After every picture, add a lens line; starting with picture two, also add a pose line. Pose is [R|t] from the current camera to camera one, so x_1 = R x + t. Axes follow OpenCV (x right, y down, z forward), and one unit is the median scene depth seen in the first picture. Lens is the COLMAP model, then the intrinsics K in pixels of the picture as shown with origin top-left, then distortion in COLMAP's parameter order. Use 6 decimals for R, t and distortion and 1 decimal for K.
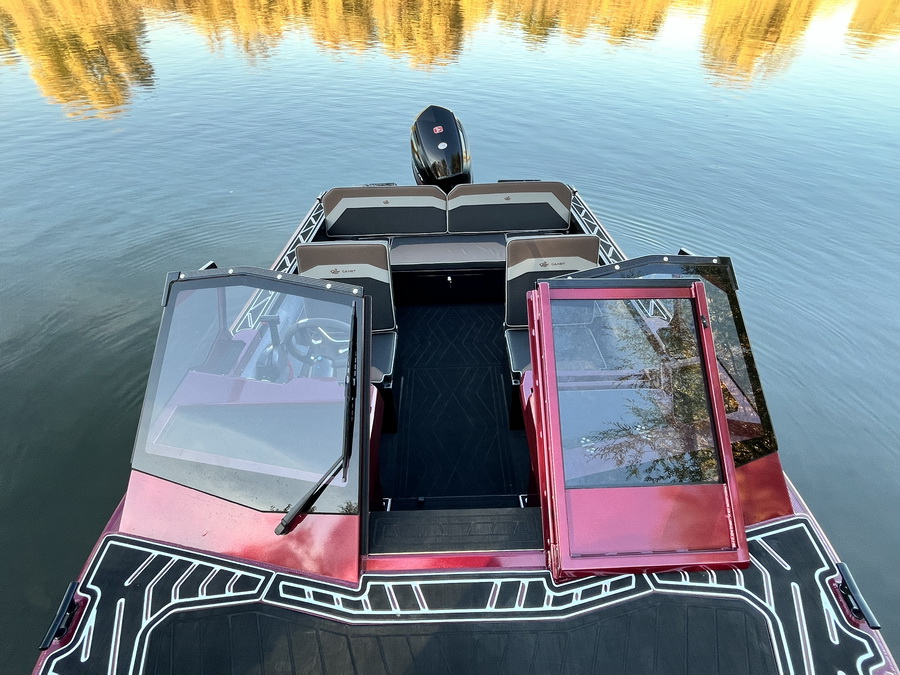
lens RADIAL K [[481.7, 0, 450.0], [0, 481.7, 337.5], [0, 0, 1]] dist [-0.004028, -0.001871]
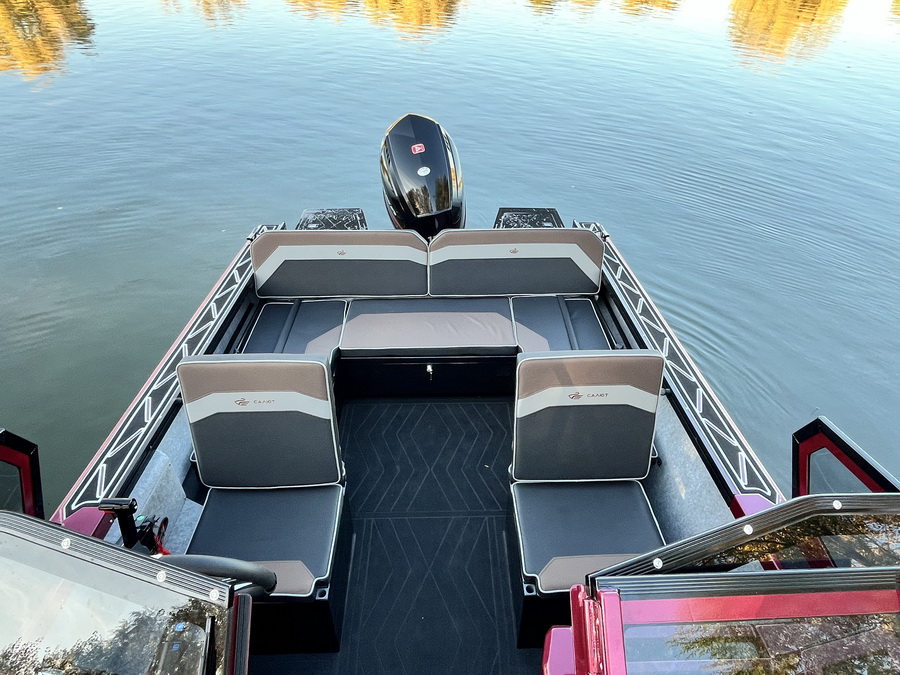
lens RADIAL K [[533.7, 0, 450.0], [0, 533.7, 337.5], [0, 0, 1]] dist [0.007454, 0.002770]
pose [[0.999583, 0.015957, 0.024046, 0.008582], [-0.016074, 0.999860, 0.004672, -0.162763], [-0.023968, -0.005056, 0.999700, 0.216554]]
